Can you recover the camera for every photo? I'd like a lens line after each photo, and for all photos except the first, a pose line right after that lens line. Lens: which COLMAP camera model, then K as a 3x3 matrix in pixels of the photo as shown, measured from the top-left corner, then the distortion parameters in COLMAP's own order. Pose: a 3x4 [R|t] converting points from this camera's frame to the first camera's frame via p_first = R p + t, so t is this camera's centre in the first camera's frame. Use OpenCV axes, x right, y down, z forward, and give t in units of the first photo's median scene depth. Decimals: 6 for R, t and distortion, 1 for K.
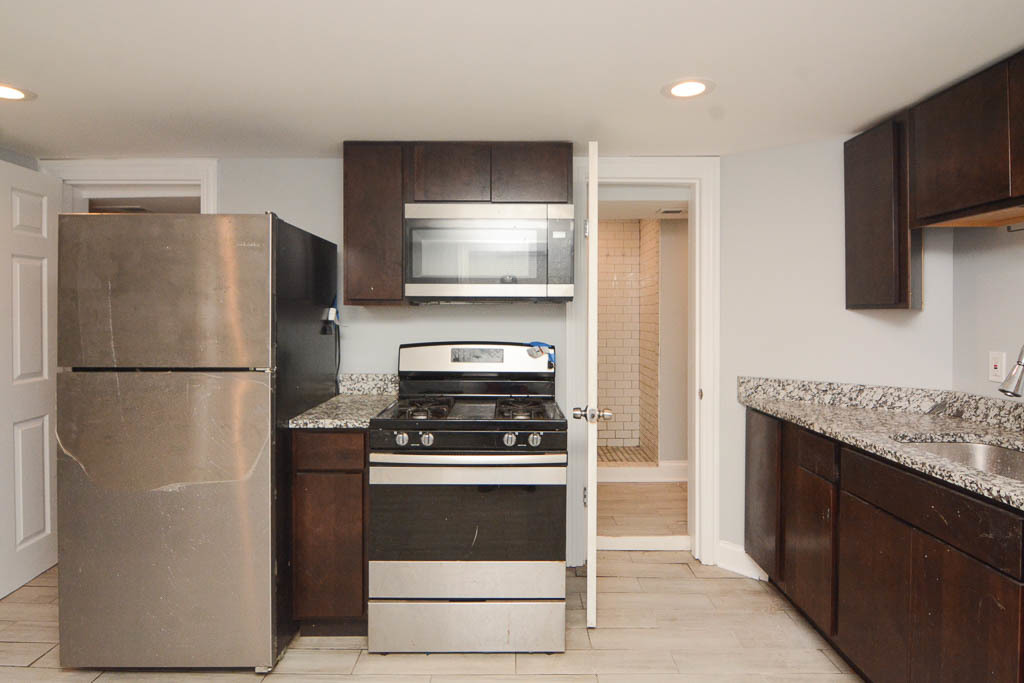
lens RADIAL K [[574.9, 0, 519.3], [0, 574.9, 326.6], [0, 0, 1]] dist [-0.005914, -0.005221]
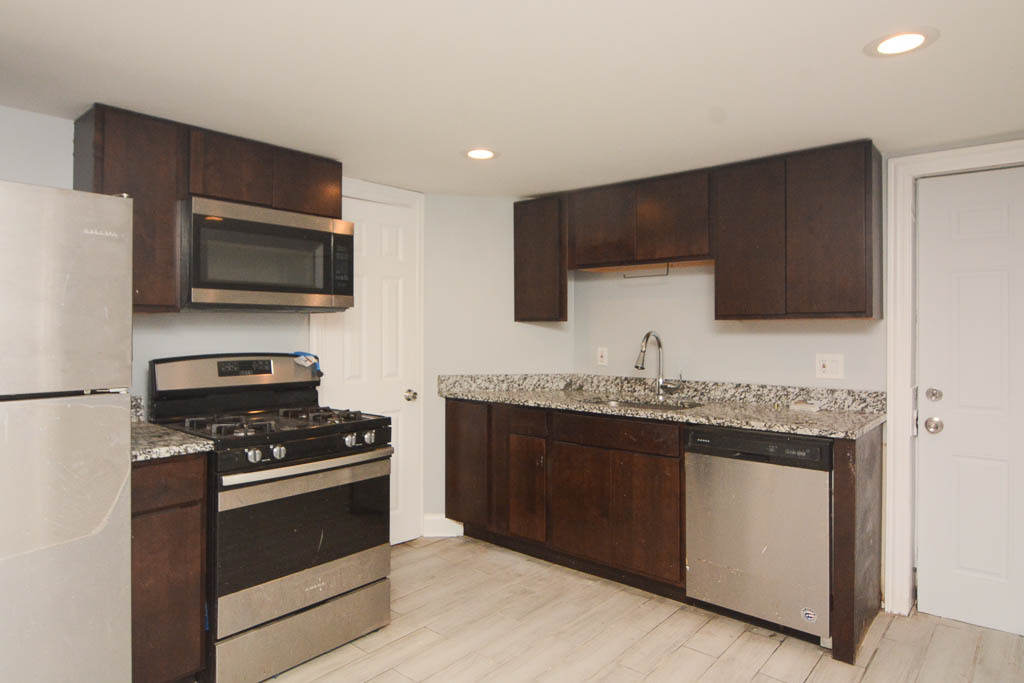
lens RADIAL K [[590.7, 0, 510.3], [0, 590.7, 333.7], [0, 0, 1]] dist [-0.000951, -0.008235]
pose [[0.665008, -0.006294, 0.746810, -0.598564], [0.018441, 0.999798, -0.007995, 0.011592], [-0.746609, 0.019089, 0.664989, 0.042702]]
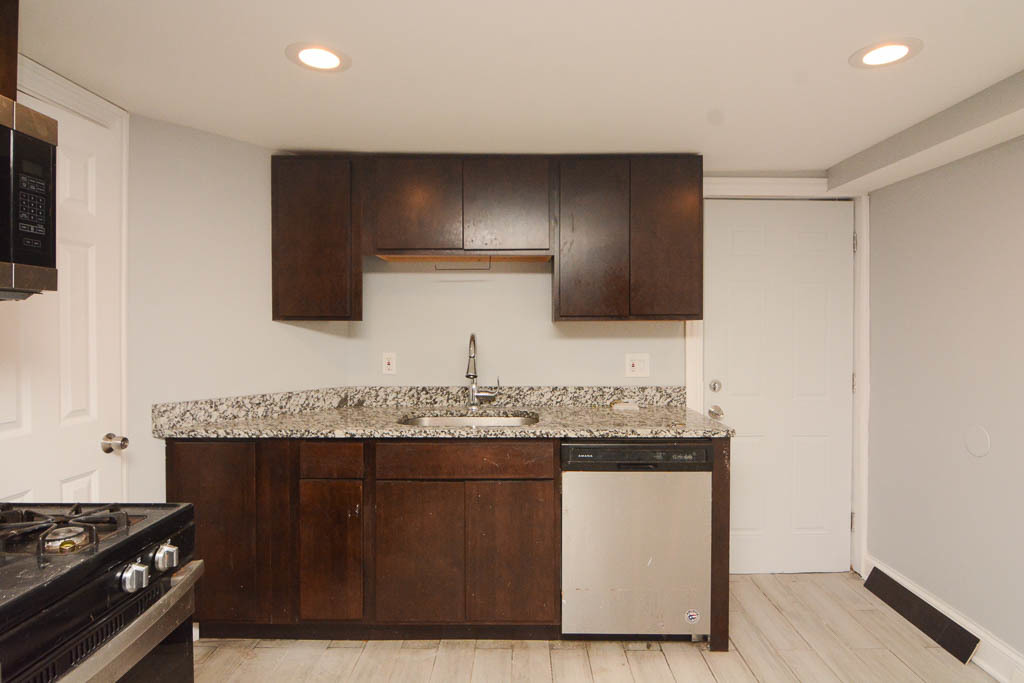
lens RADIAL K [[546.0, 0, 510.7], [0, 546.0, 336.1], [0, 0, 1]] dist [-0.001710, -0.002412]
pose [[0.034022, -0.018117, 0.999257, -0.443613], [0.025126, 0.999535, 0.017267, -0.010731], [-0.999105, 0.024520, 0.034461, 0.616395]]
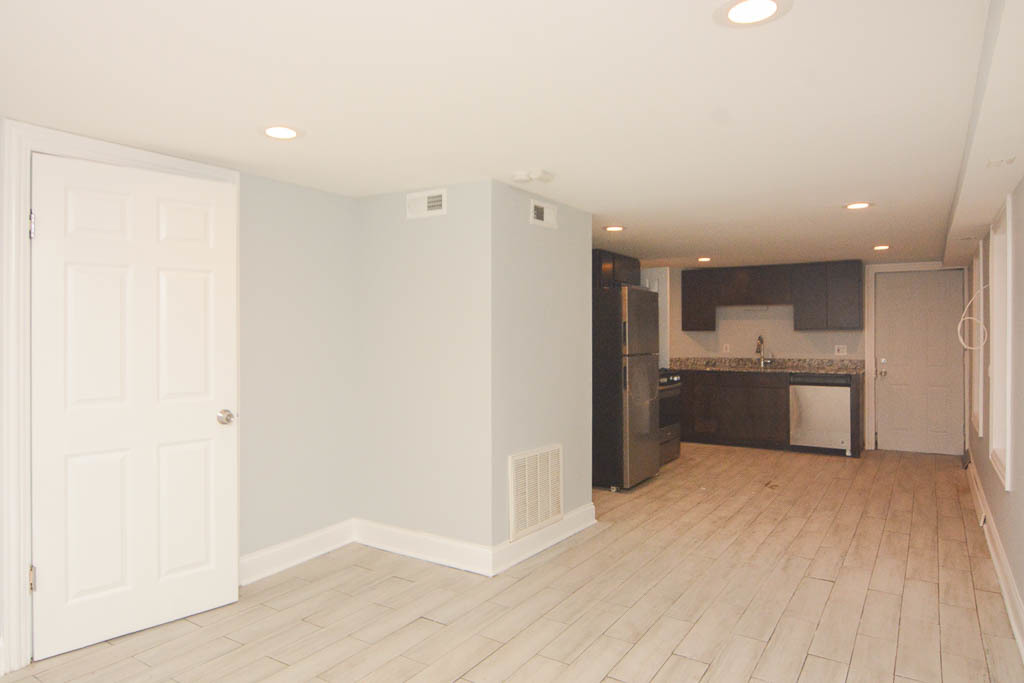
lens RADIAL K [[590.7, 0, 518.6], [0, 590.7, 338.5], [0, 0, 1]] dist [-0.000951, -0.008235]
pose [[0.569760, 0.000208, 0.821811, -2.575123], [0.021096, 0.999667, -0.014878, 0.034072], [-0.821540, 0.025813, 0.569566, 0.013266]]
